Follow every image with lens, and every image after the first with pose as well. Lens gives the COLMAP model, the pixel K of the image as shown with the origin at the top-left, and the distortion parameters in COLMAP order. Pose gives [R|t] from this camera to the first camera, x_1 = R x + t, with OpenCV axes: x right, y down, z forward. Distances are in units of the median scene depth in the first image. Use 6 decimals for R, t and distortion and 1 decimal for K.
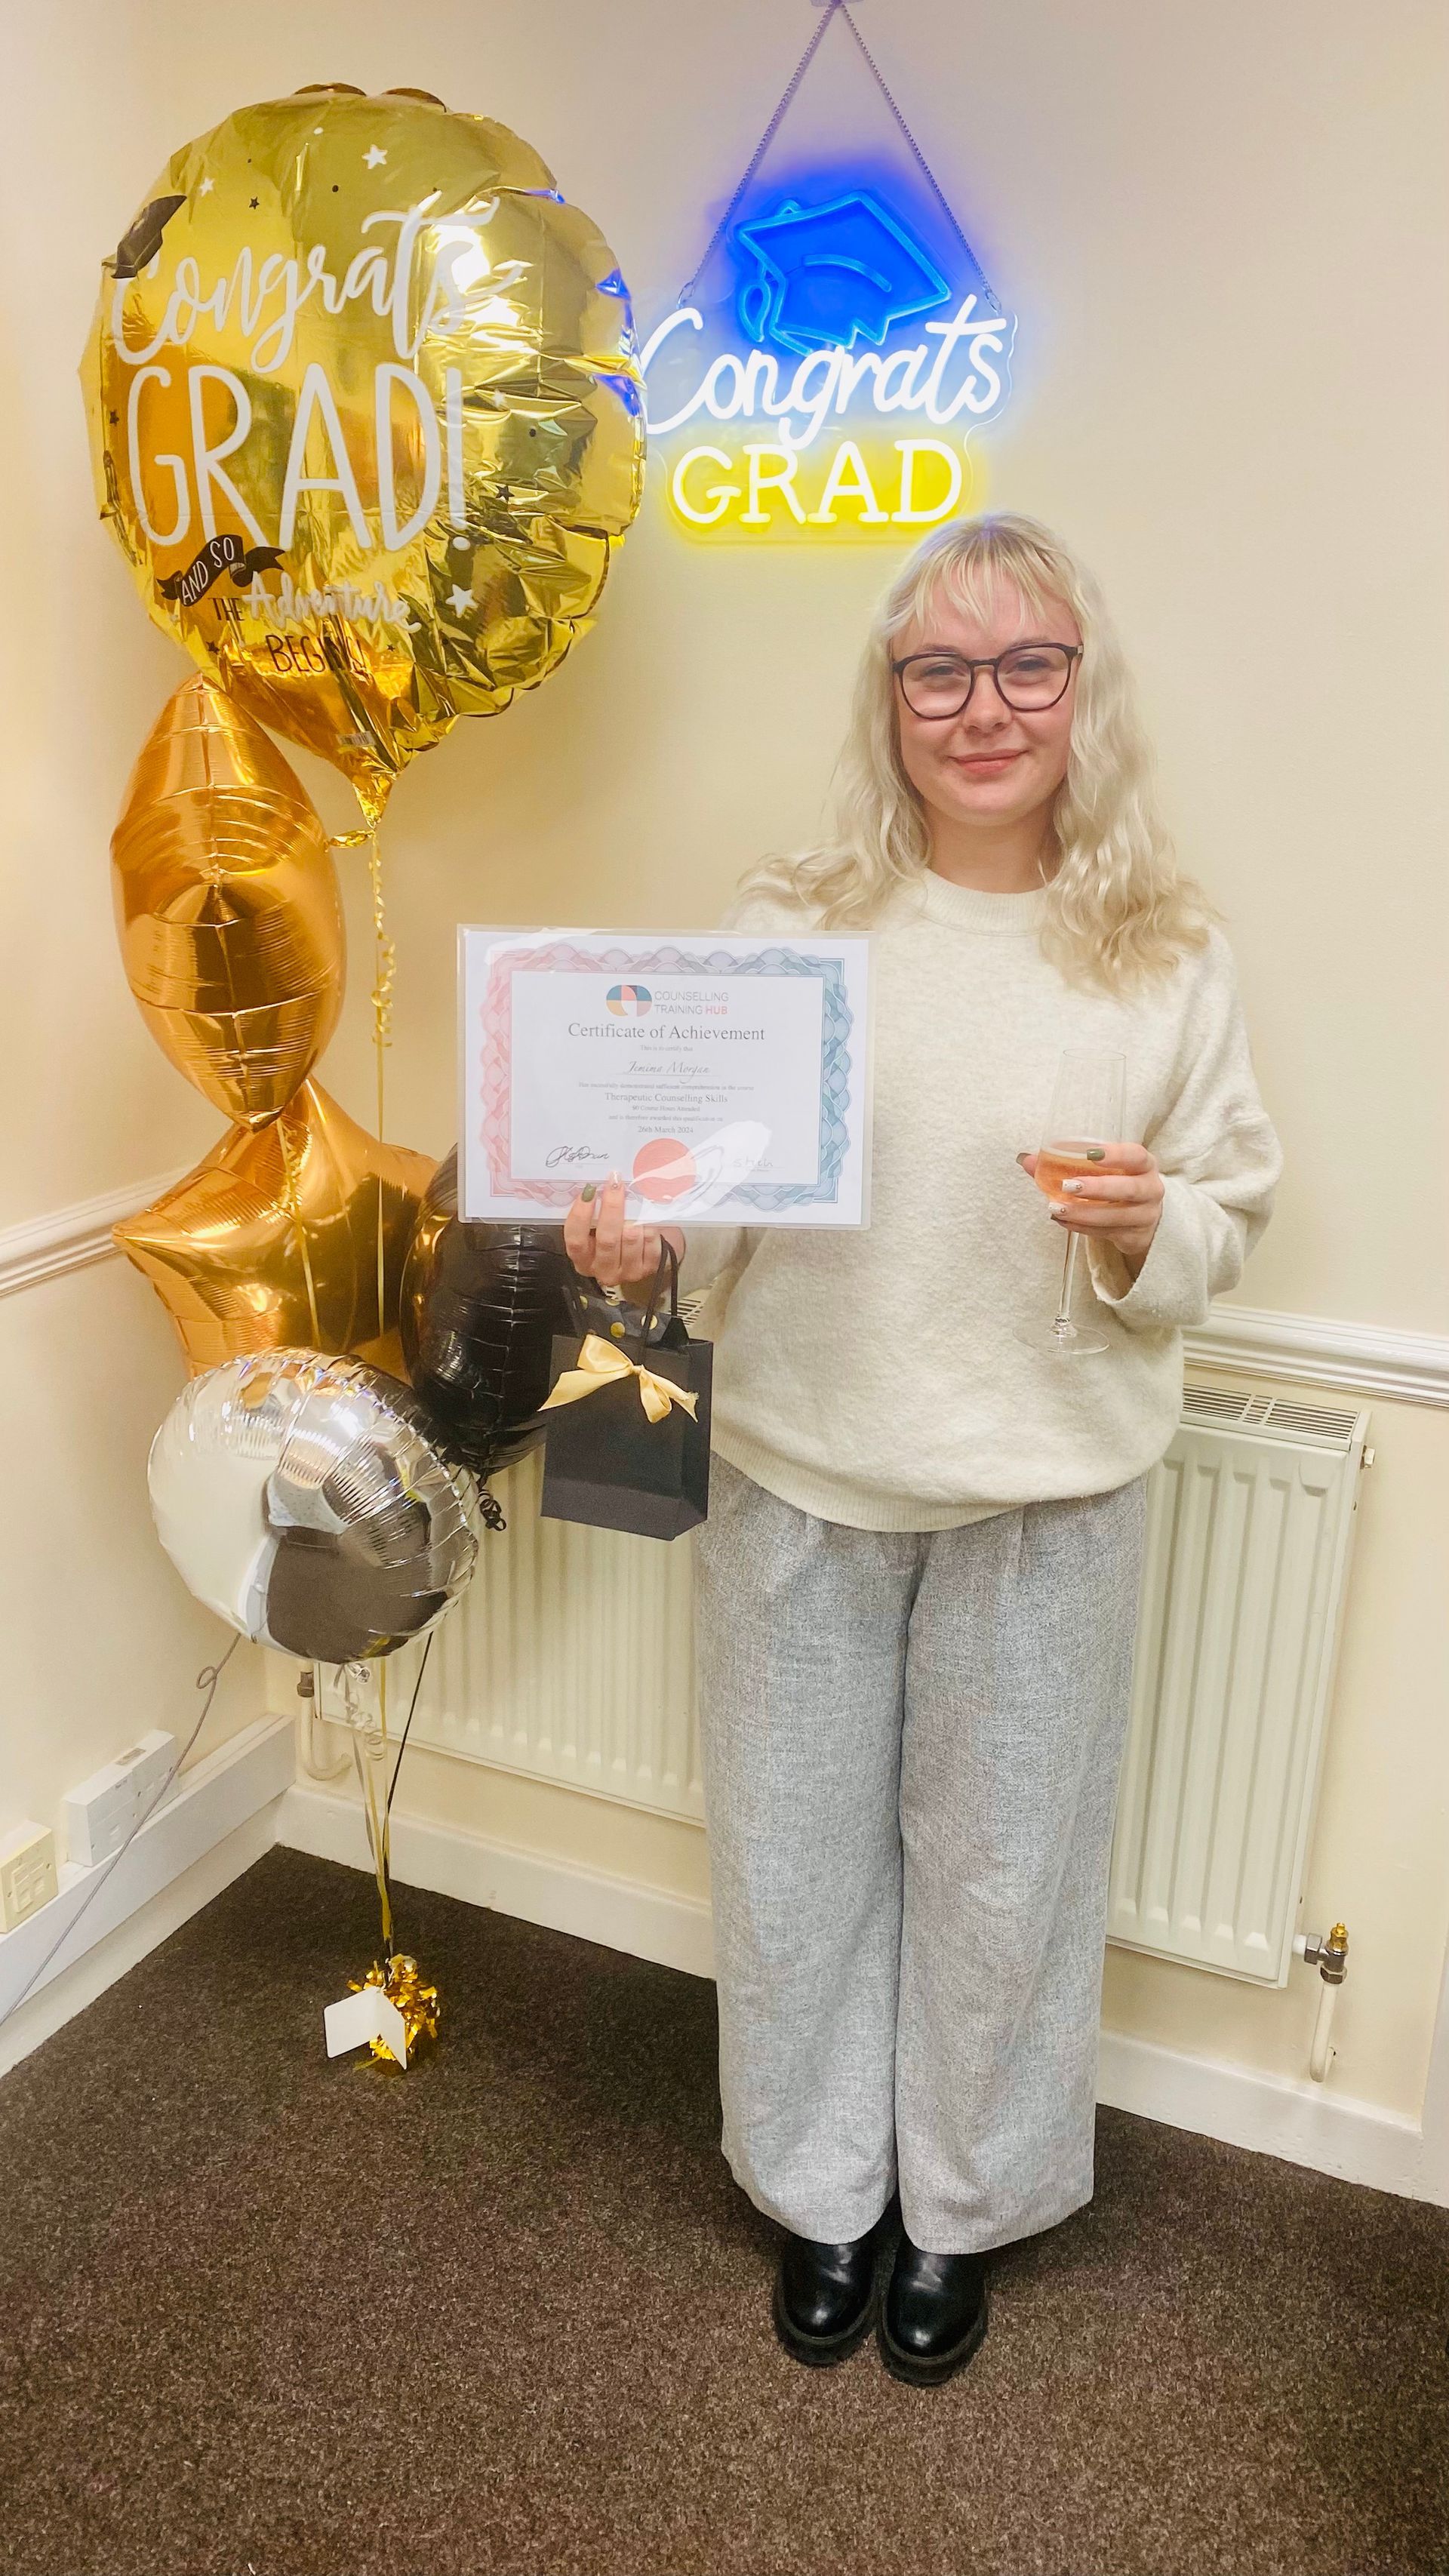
lens RADIAL K [[1927.9, 0, 728.3], [0, 1927.9, 1297.7], [0, 0, 1]] dist [0.009546, -0.002826]
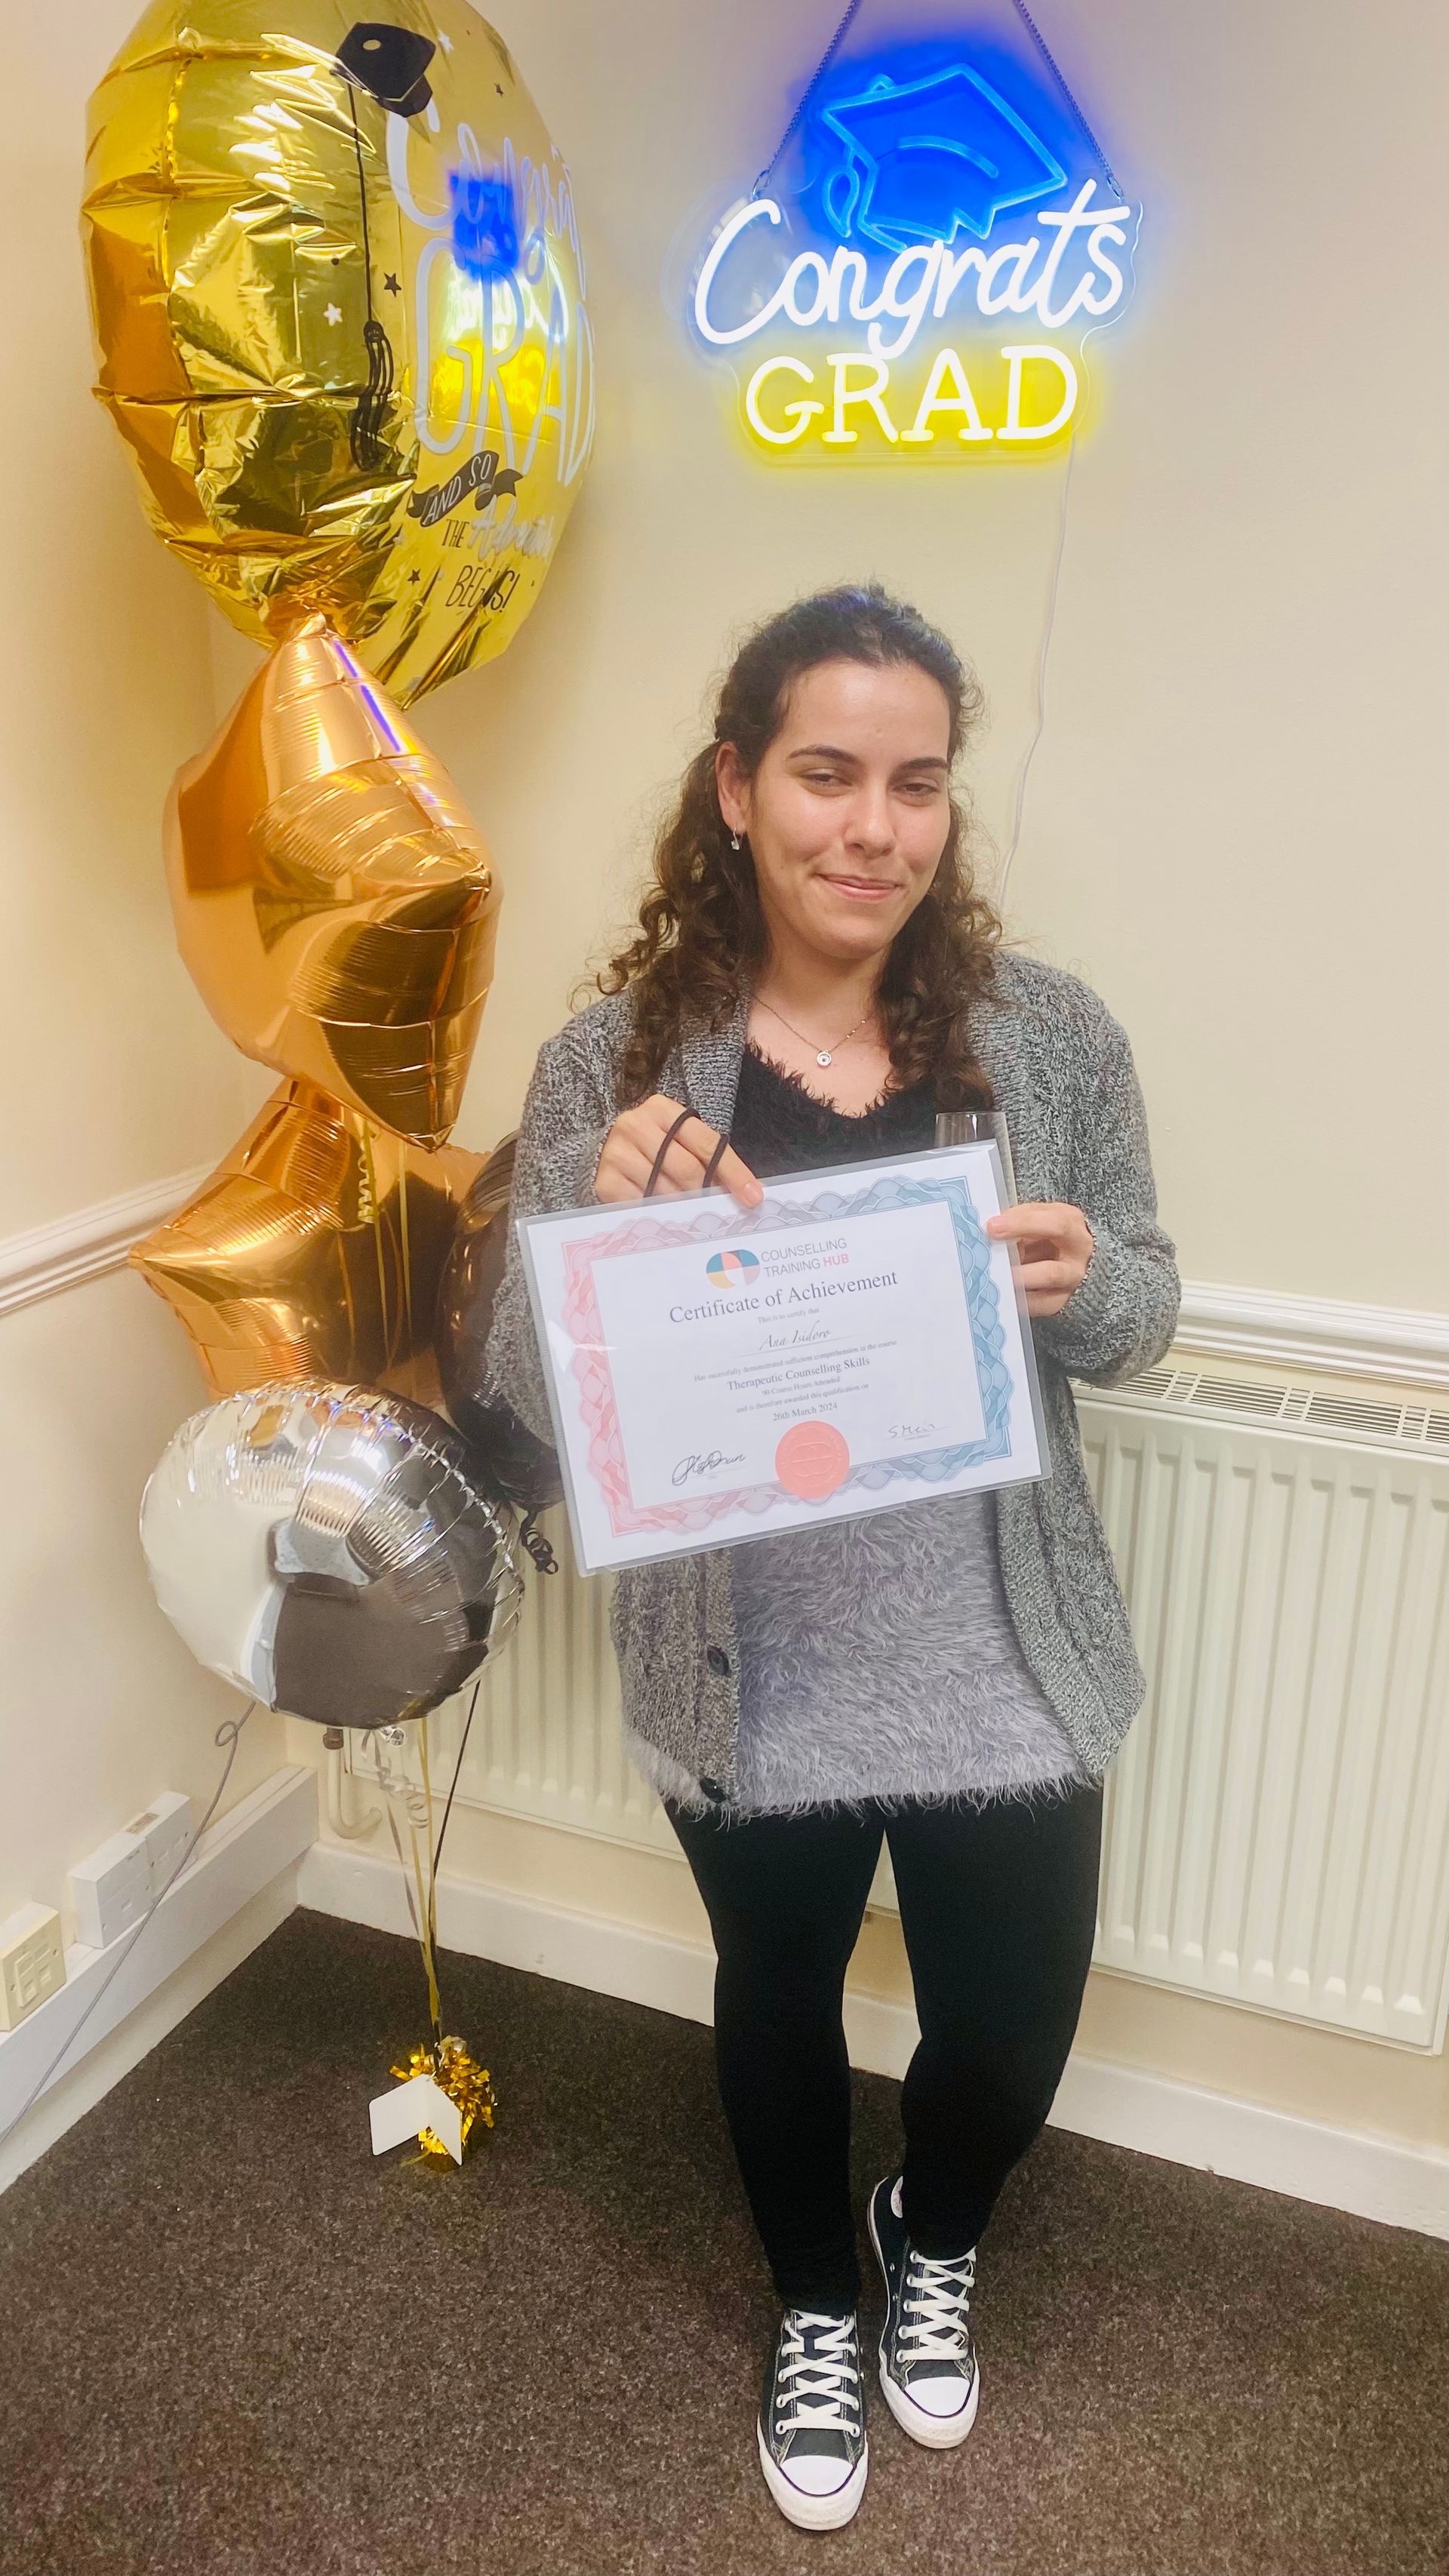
lens RADIAL K [[1927.9, 0, 767.8], [0, 1927.9, 1284.4], [0, 0, 1]] dist [0.009546, -0.002826]
pose [[0.999098, -0.016432, 0.039164, -0.060072], [0.016525, 0.999861, -0.002034, -0.009349], [-0.039126, 0.002680, 0.999231, 0.105324]]
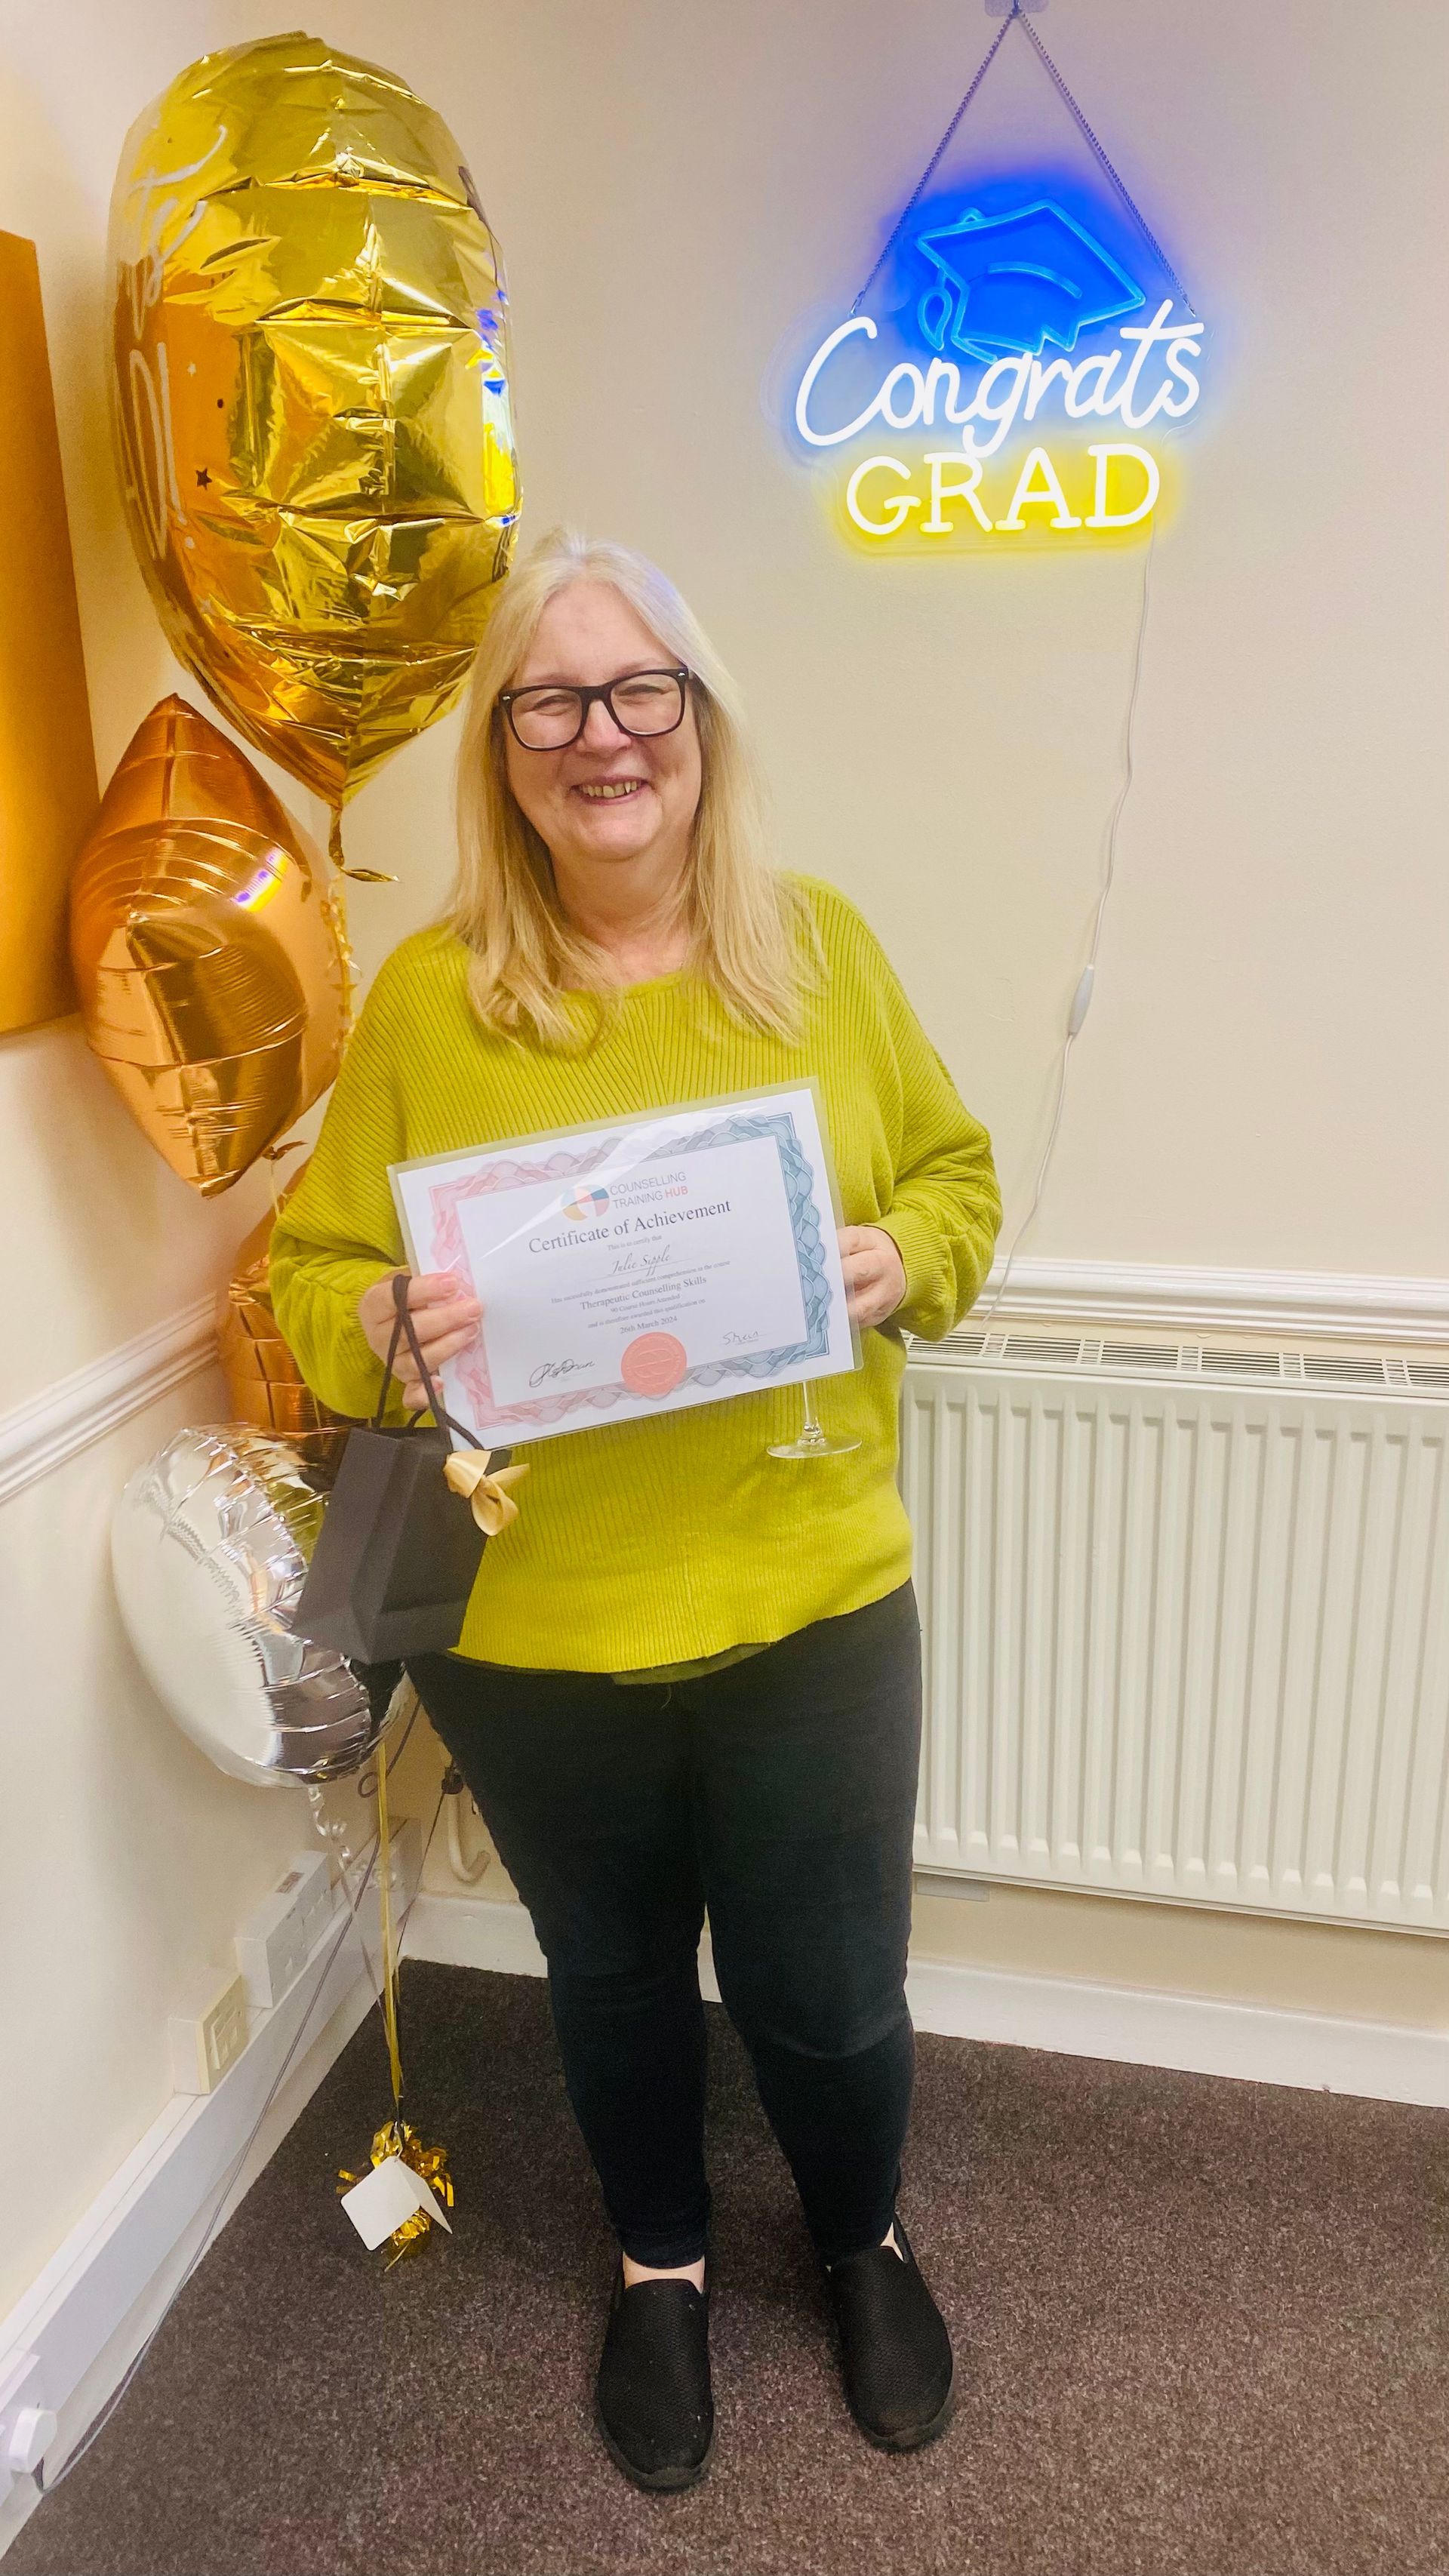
lens RADIAL K [[1927.9, 0, 771.4], [0, 1927.9, 1282.5], [0, 0, 1]] dist [0.009546, -0.002826]
pose [[0.981711, -0.088247, 0.168686, -0.264480], [0.093350, 0.995378, -0.022546, -0.005728], [-0.165917, 0.037881, 0.985412, 0.056183]]
